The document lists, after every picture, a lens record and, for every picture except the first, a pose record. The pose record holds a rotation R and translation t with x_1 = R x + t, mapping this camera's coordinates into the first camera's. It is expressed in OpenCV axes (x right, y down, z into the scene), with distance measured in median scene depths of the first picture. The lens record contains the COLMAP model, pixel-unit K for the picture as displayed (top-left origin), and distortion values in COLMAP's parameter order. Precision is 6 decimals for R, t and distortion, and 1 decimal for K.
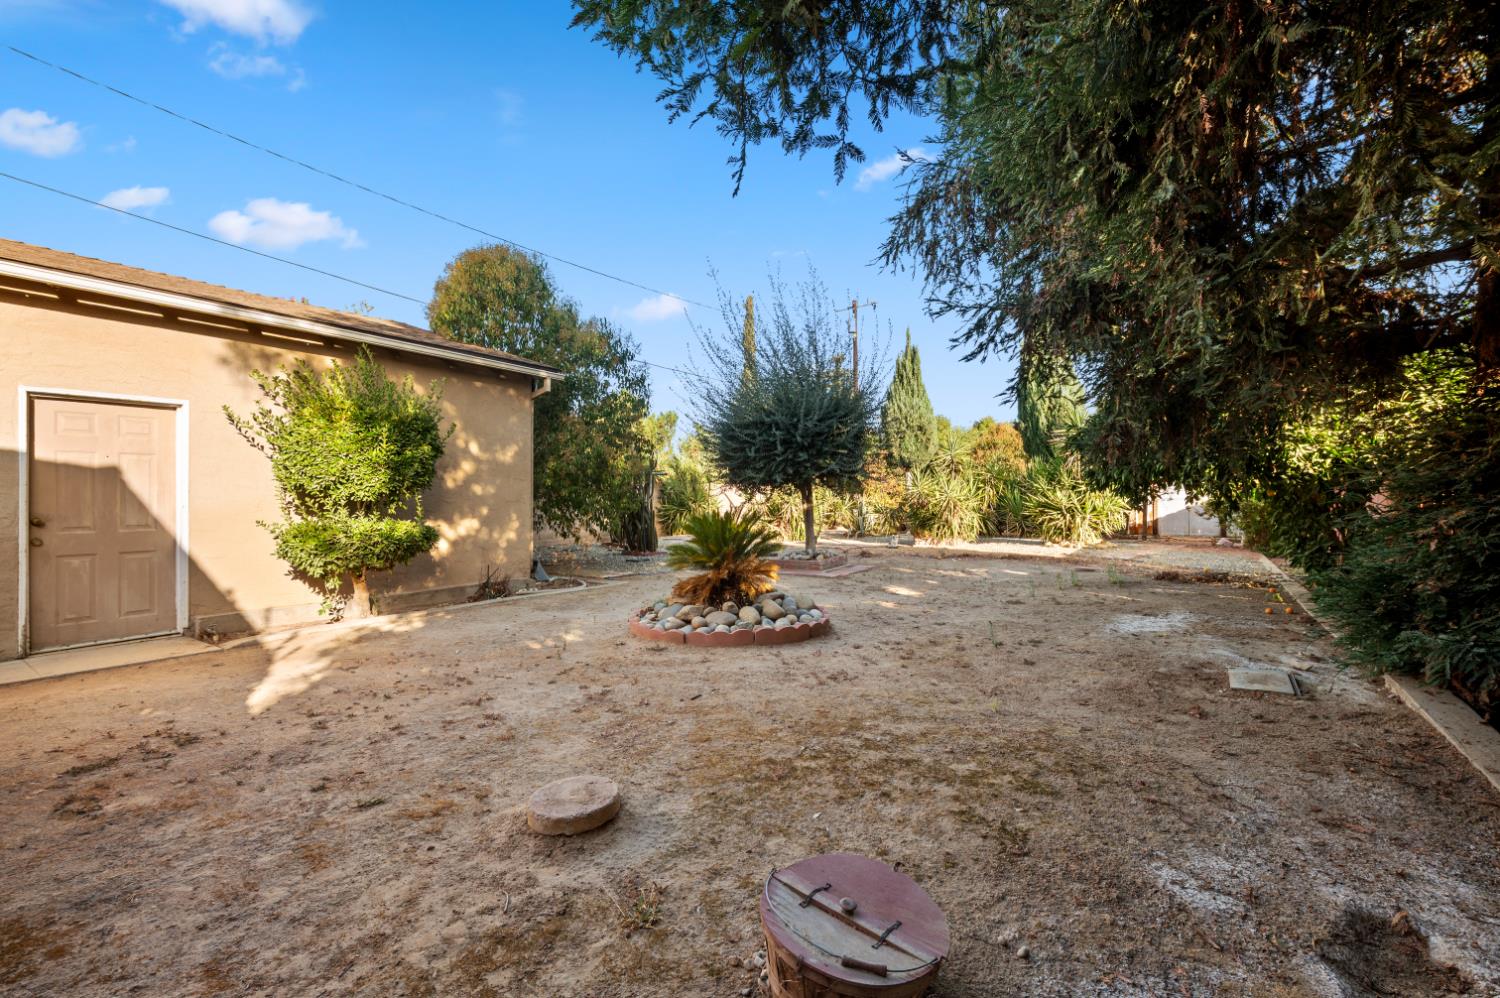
lens RADIAL K [[647.7, 0, 742.3], [0, 647.7, 501.4], [0, 0, 1]] dist [-0.004911, -0.000503]
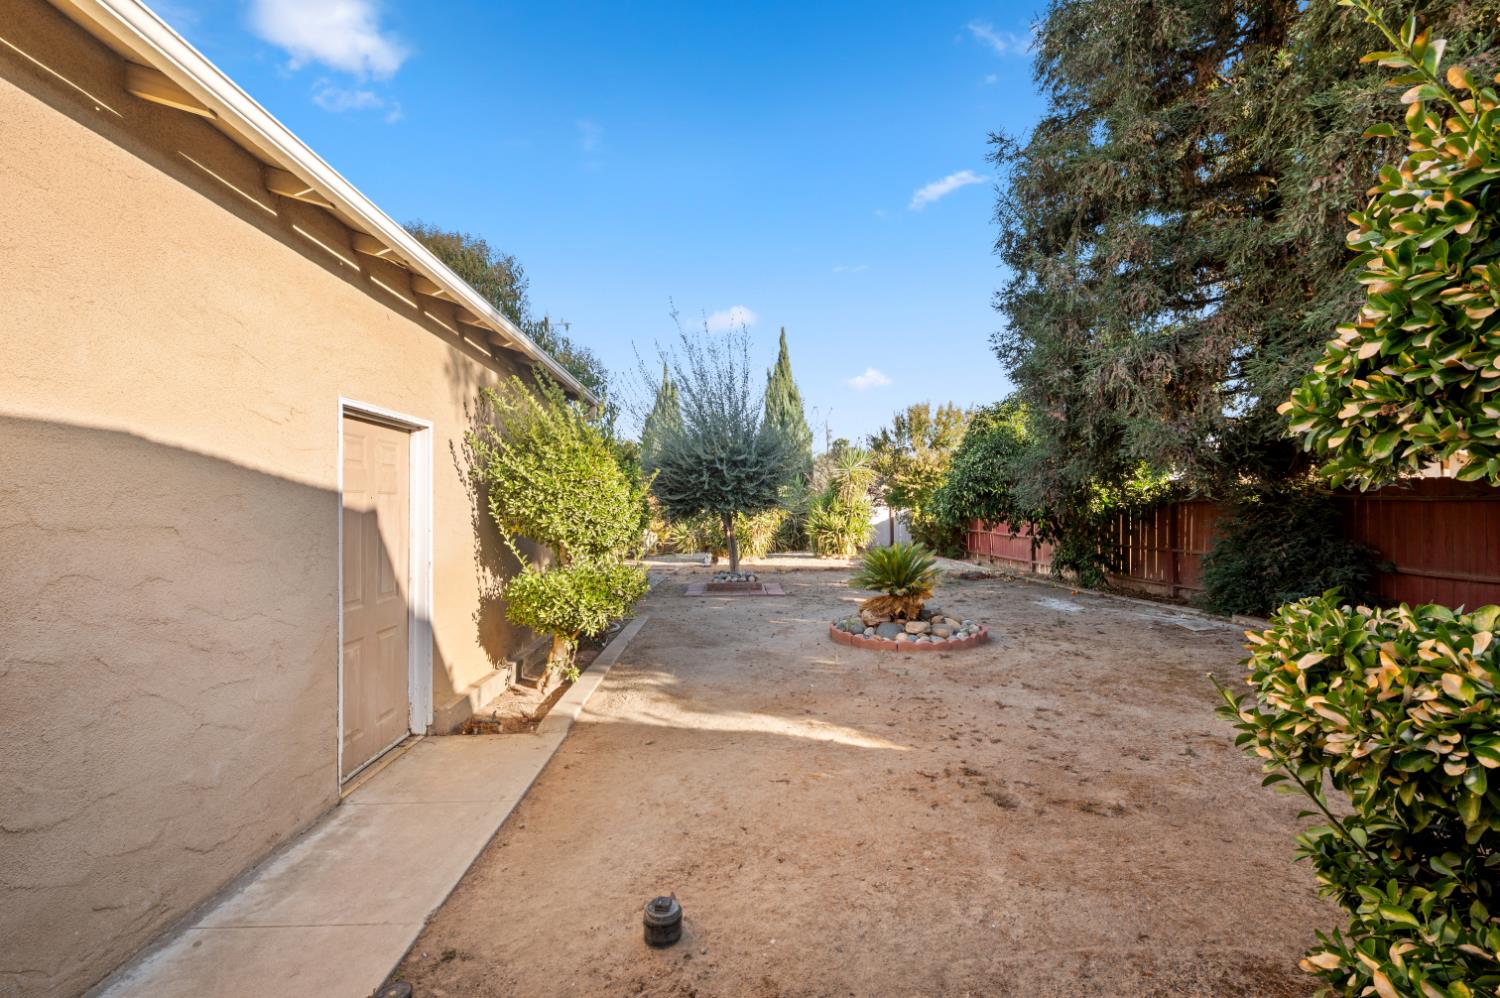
lens RADIAL K [[647.7, 0, 746.8], [0, 647.7, 500.3], [0, 0, 1]] dist [-0.004911, -0.000503]
pose [[0.792571, 0.010296, 0.609693, -1.505261], [0.004094, 0.999745, -0.022205, -0.067683], [-0.609766, 0.020095, 0.792327, 0.260889]]
